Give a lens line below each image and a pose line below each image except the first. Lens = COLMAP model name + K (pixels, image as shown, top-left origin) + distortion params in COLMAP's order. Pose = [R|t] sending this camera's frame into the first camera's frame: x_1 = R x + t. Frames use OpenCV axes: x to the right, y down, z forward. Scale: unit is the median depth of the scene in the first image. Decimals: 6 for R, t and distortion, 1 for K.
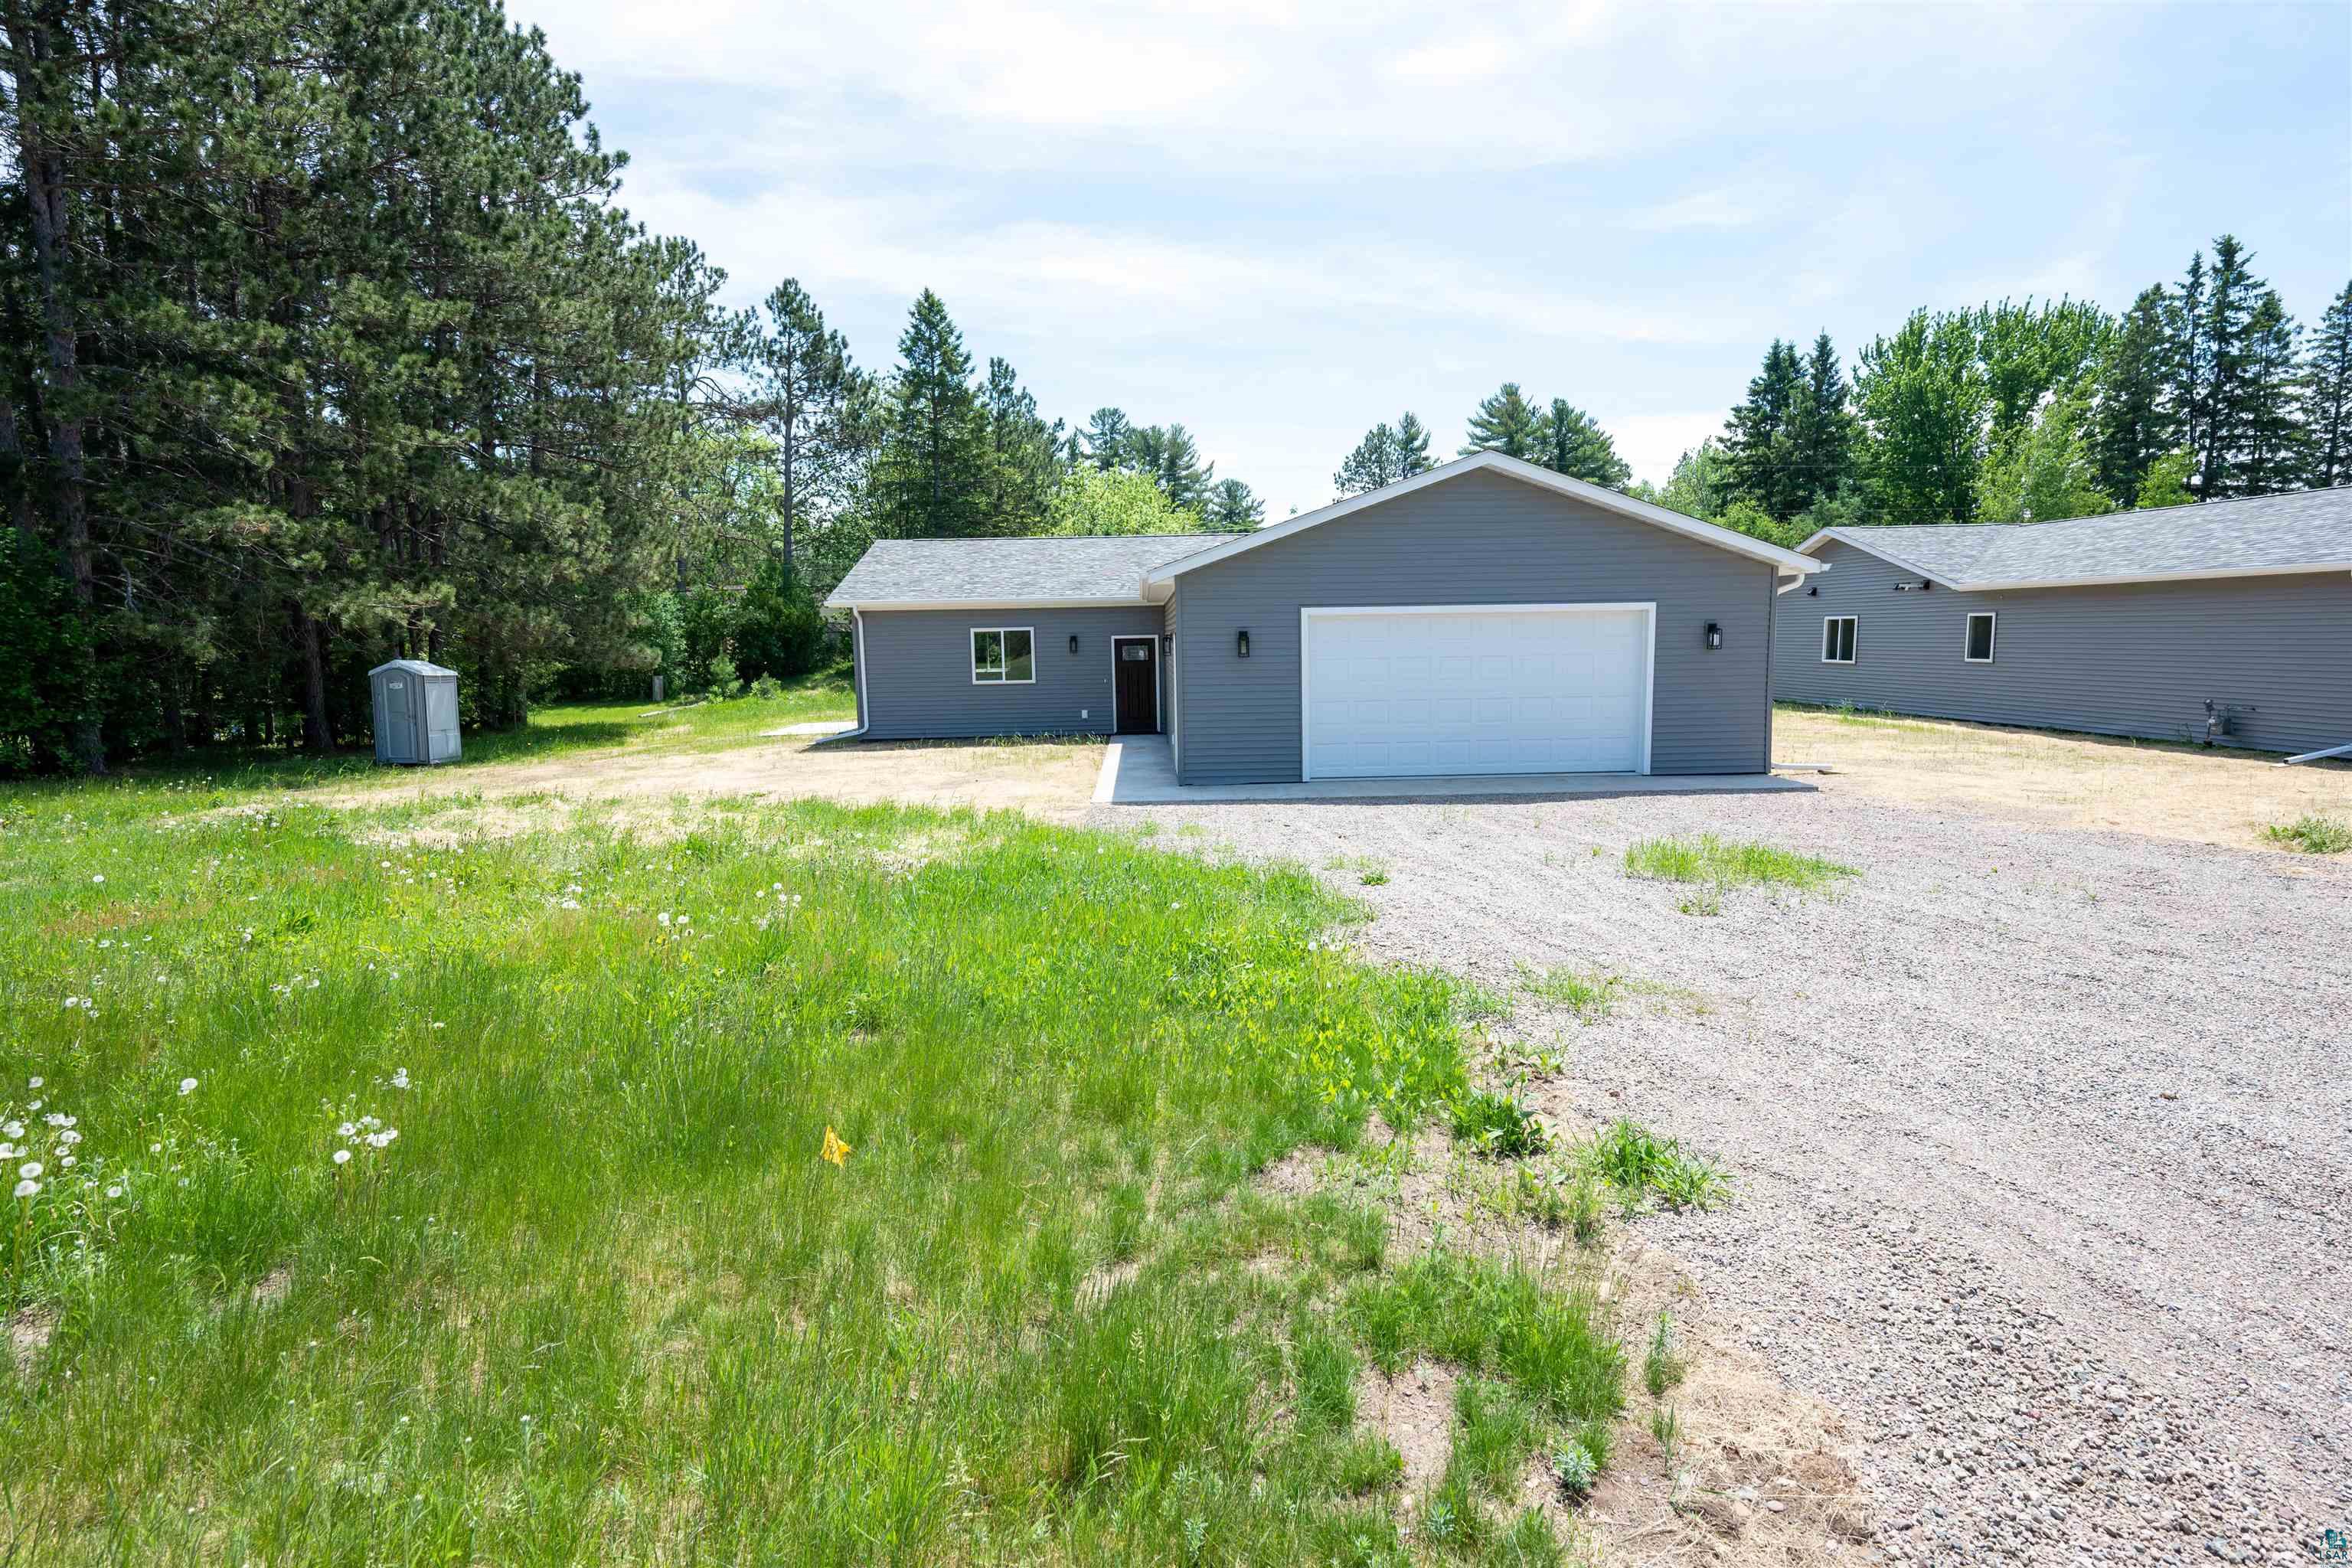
lens RADIAL K [[1110.2, 0, 1201.1], [0, 1110.2, 773.3], [0, 0, 1]] dist [0.013323, -0.002554]
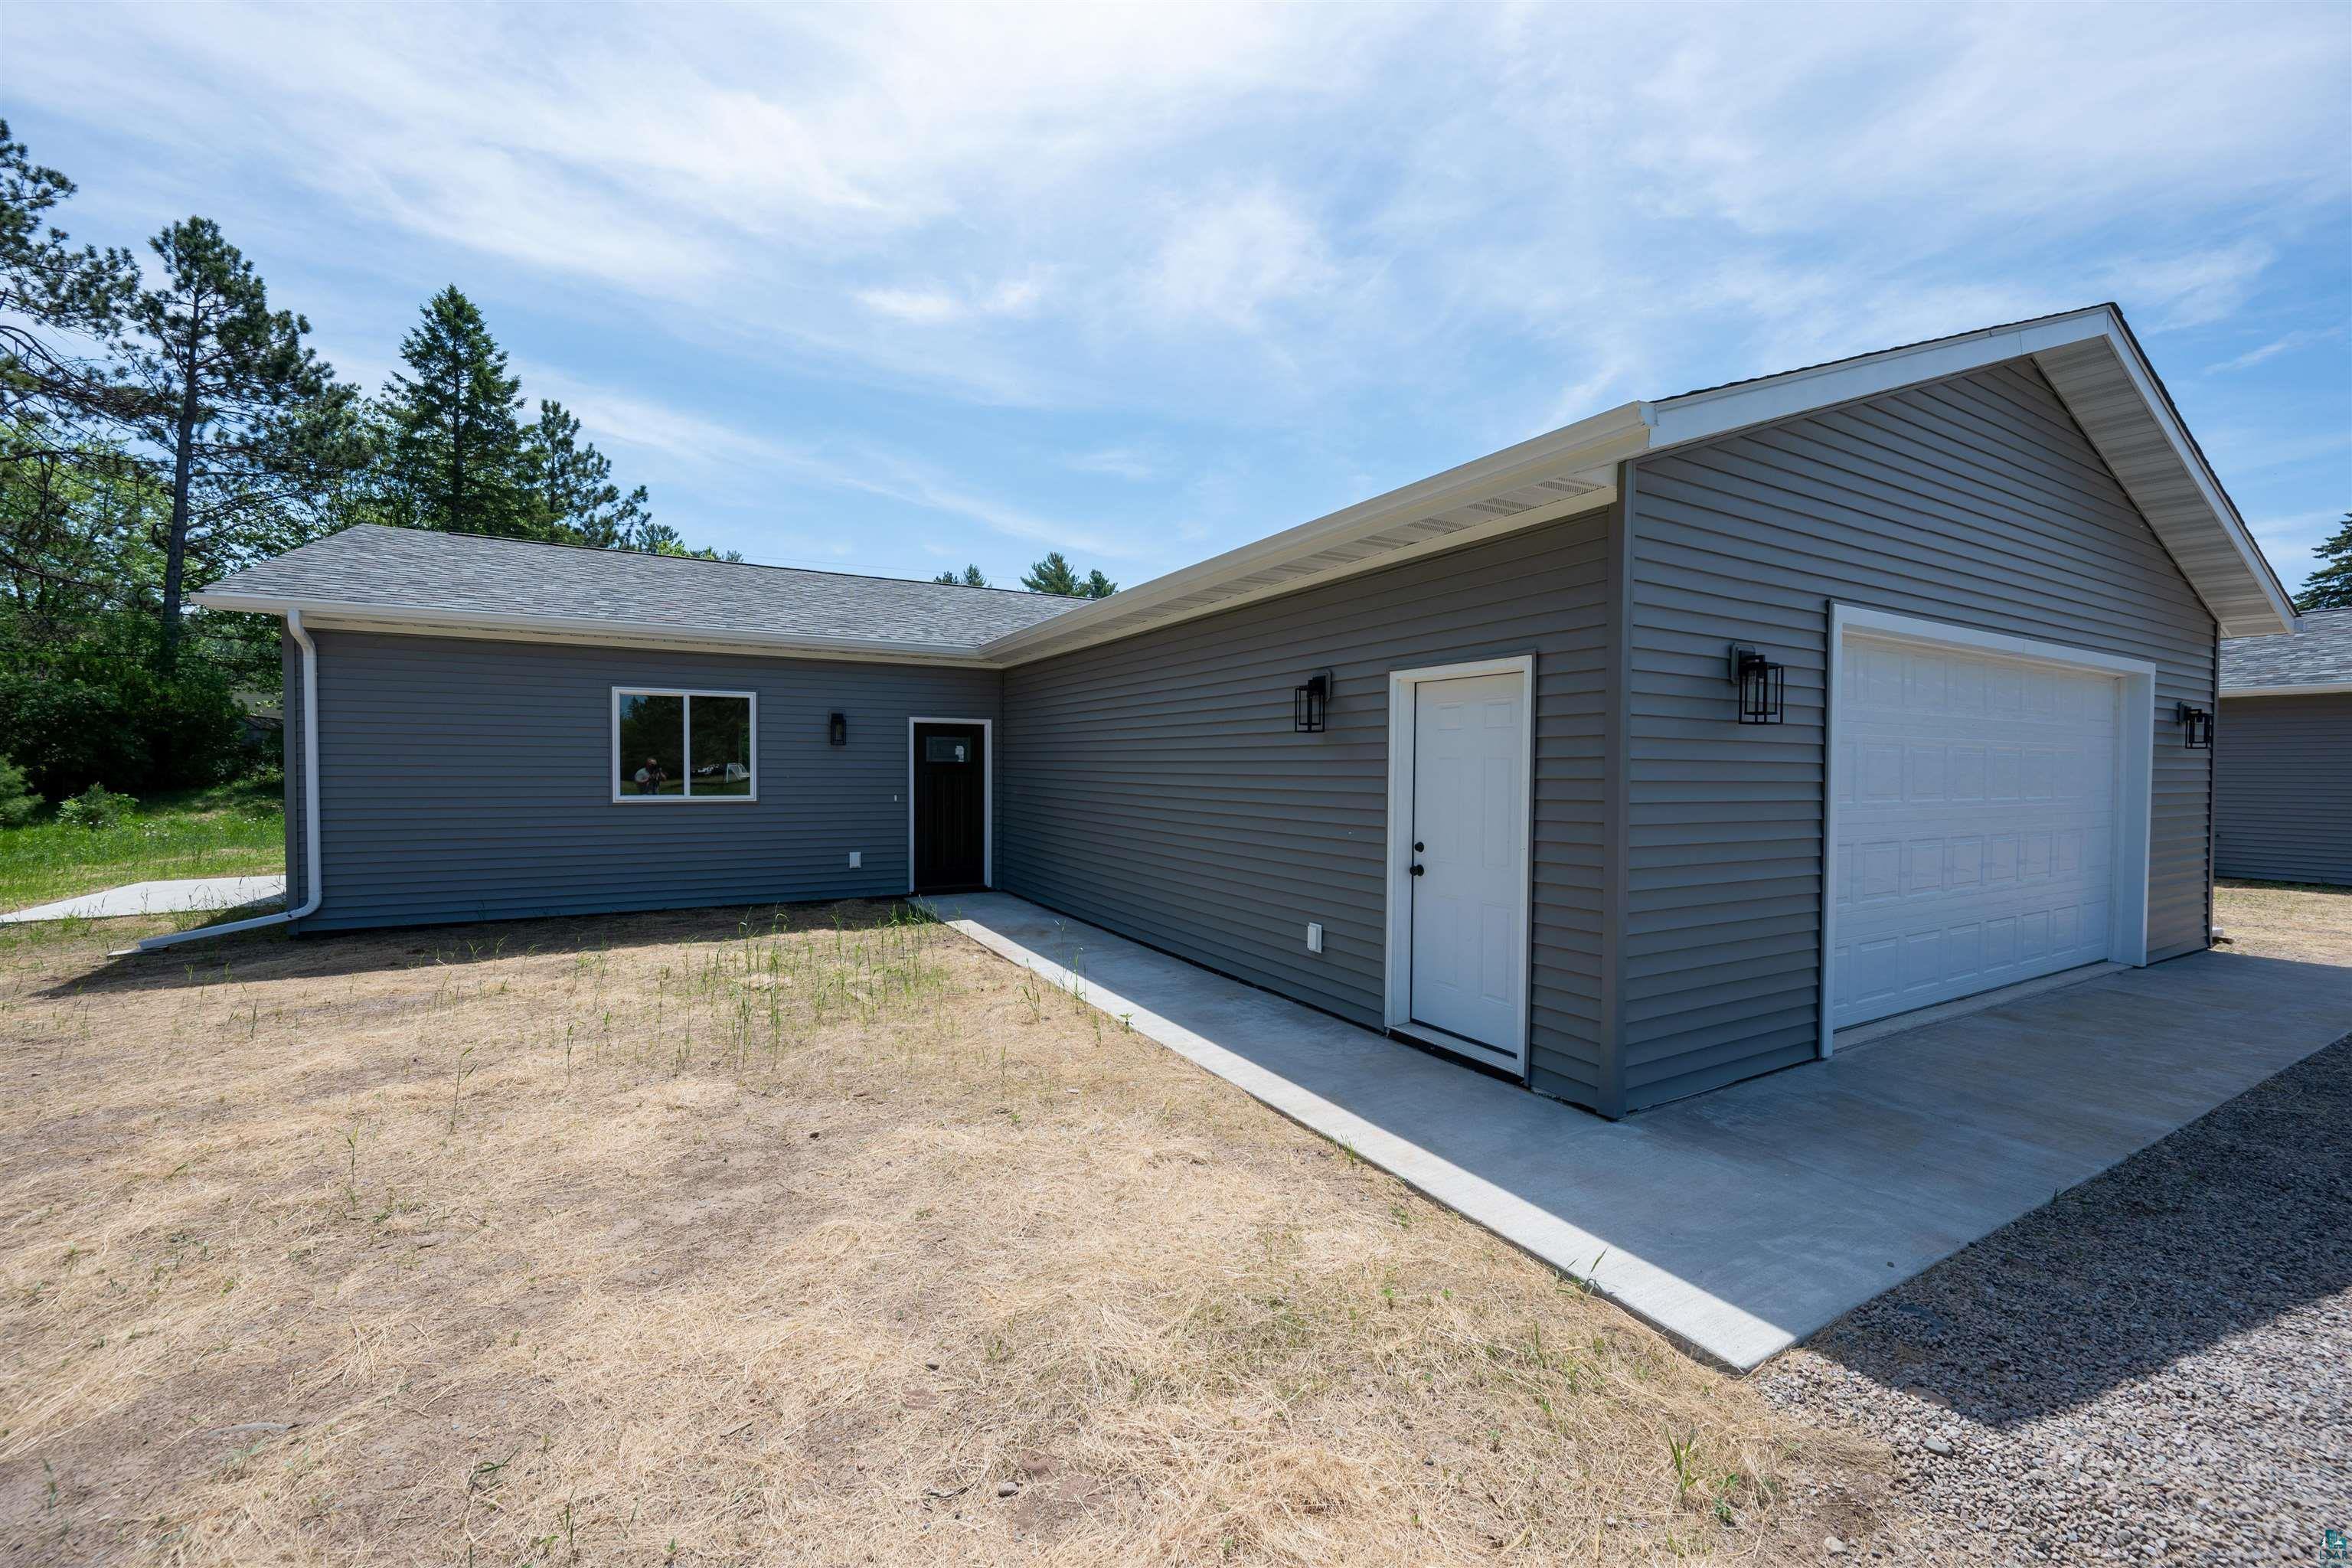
lens RADIAL K [[927.9, 0, 1183.9], [0, 927.9, 788.7], [0, 0, 1]] dist [0.001524, 0.001681]
pose [[0.896224, 0.014640, 0.443360, -0.074870], [0.030556, 0.995044, -0.094622, -0.019006], [-0.442548, 0.098350, 0.891335, 0.247071]]
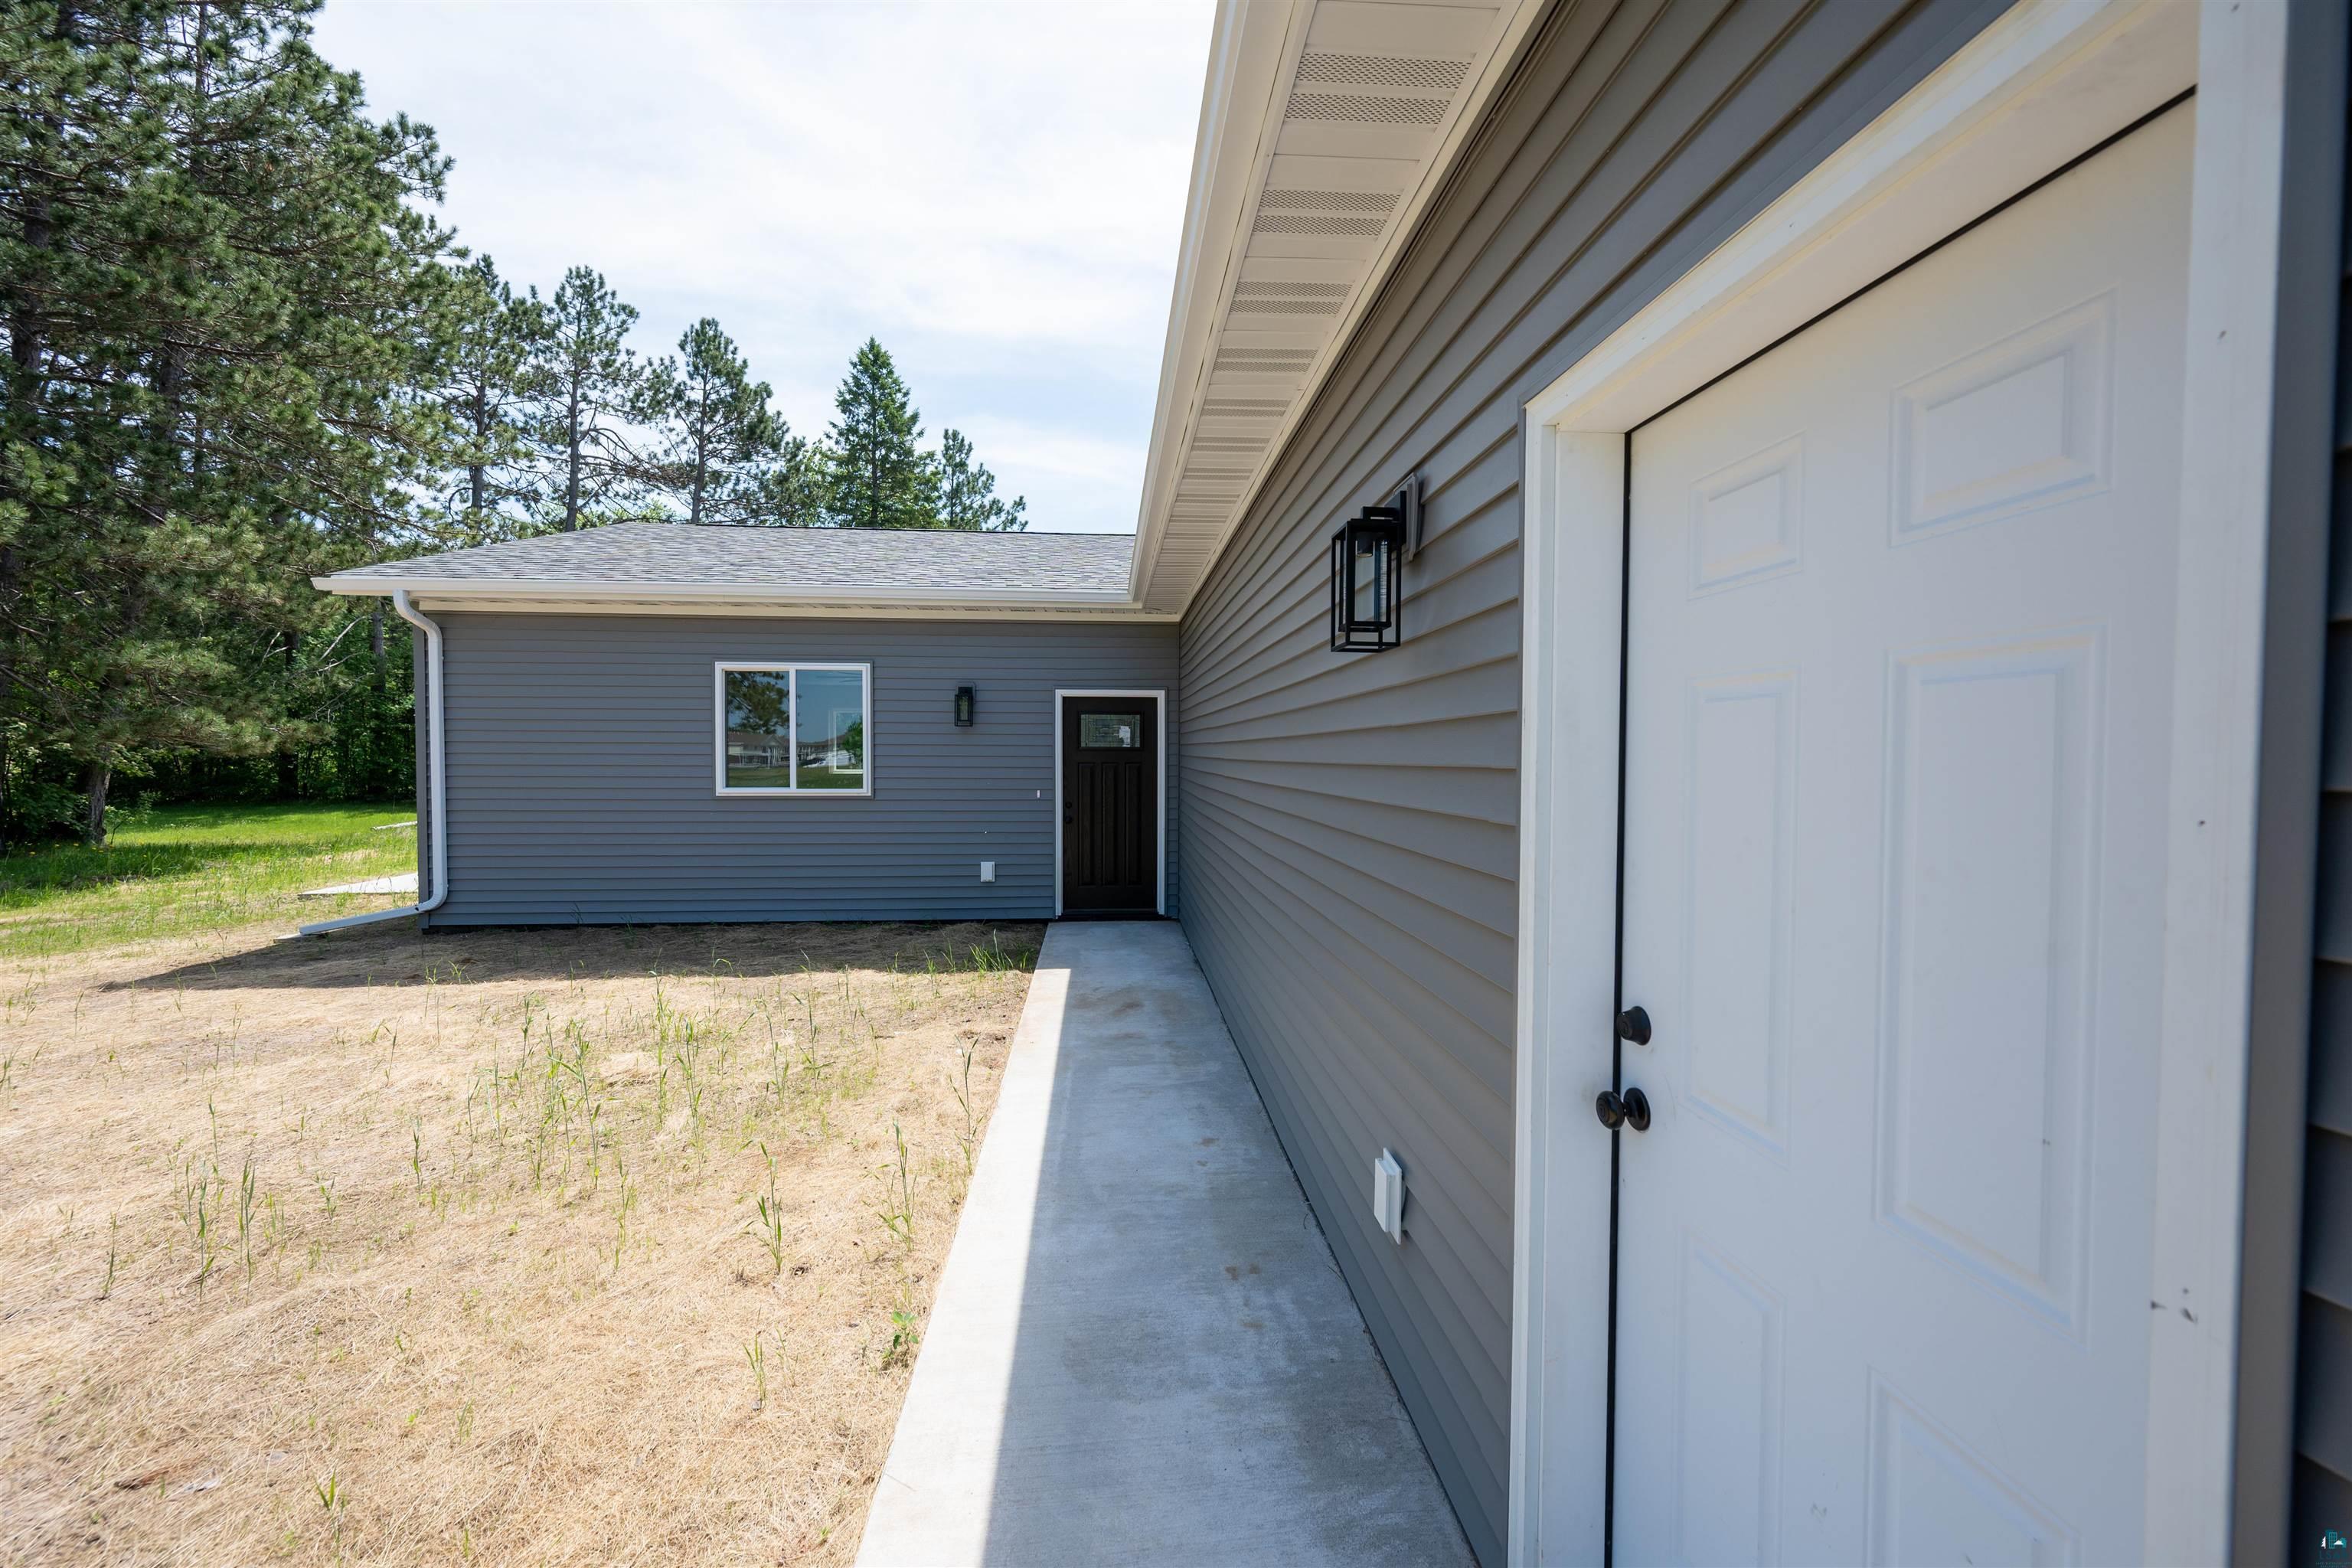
lens RADIAL K [[927.9, 0, 1178.5], [0, 927.9, 781.4], [0, 0, 1]] dist [0.001524, 0.001681]
pose [[0.999243, 0.022313, 0.031870, -0.020438], [-0.019233, 0.995400, -0.093855, -0.026098], [-0.033818, 0.093170, 0.995076, 0.299729]]
